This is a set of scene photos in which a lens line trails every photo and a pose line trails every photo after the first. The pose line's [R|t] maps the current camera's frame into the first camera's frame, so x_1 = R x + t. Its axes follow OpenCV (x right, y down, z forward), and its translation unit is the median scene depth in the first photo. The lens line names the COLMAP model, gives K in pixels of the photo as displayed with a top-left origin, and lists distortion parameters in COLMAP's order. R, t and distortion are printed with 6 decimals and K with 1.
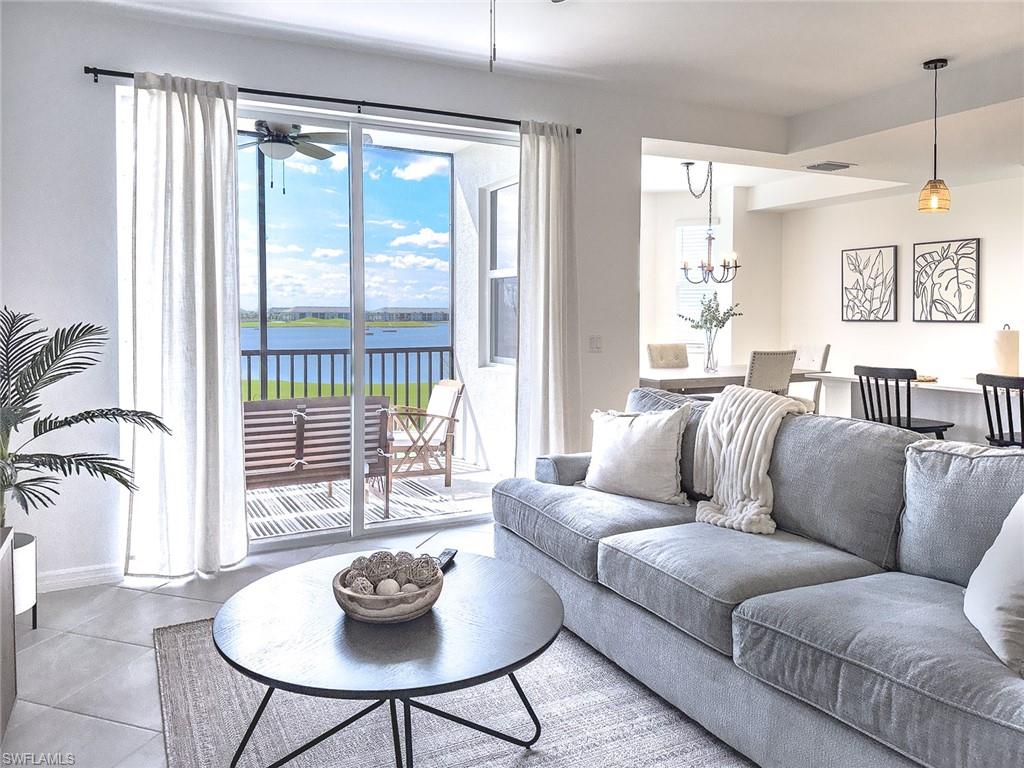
lens RADIAL K [[753.7, 0, 514.8], [0, 753.7, 329.9], [0, 0, 1]] dist [0.034111, 0.001039]
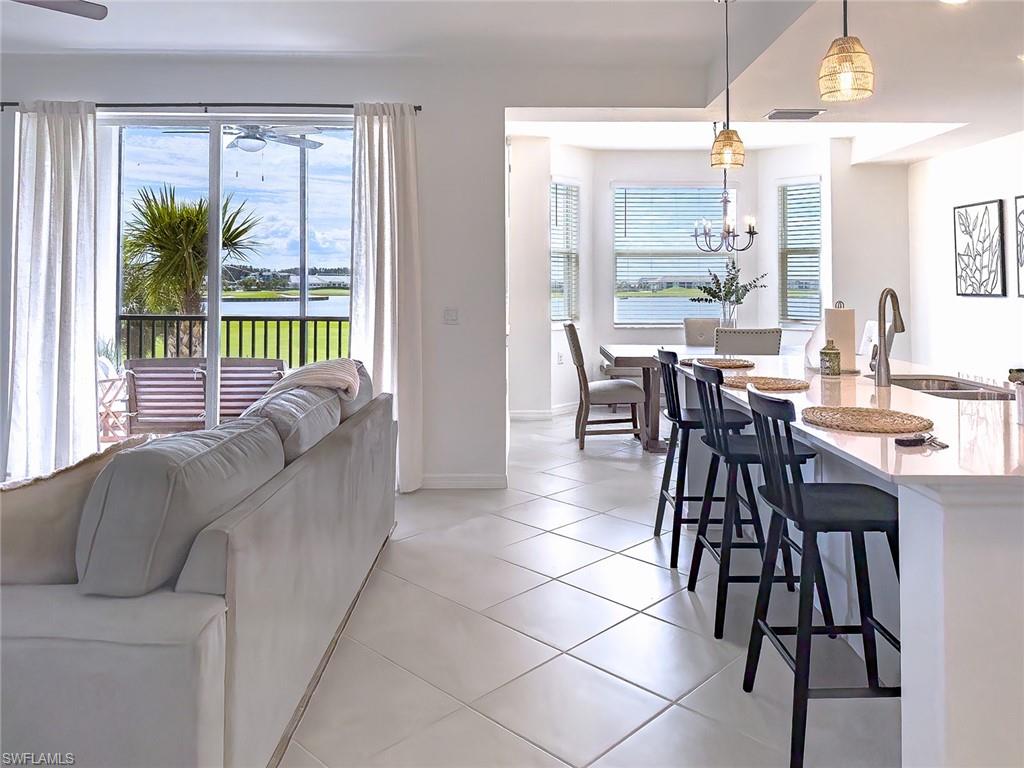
lens RADIAL K [[756.9, 0, 556.8], [0, 756.9, 272.6], [0, 0, 1]] dist [0.034776, -0.003900]
pose [[0.909718, -0.004212, -0.415205, 0.442439], [-0.010479, 0.999397, -0.033099, -0.005004], [0.415094, 0.034462, 0.909126, 0.096531]]
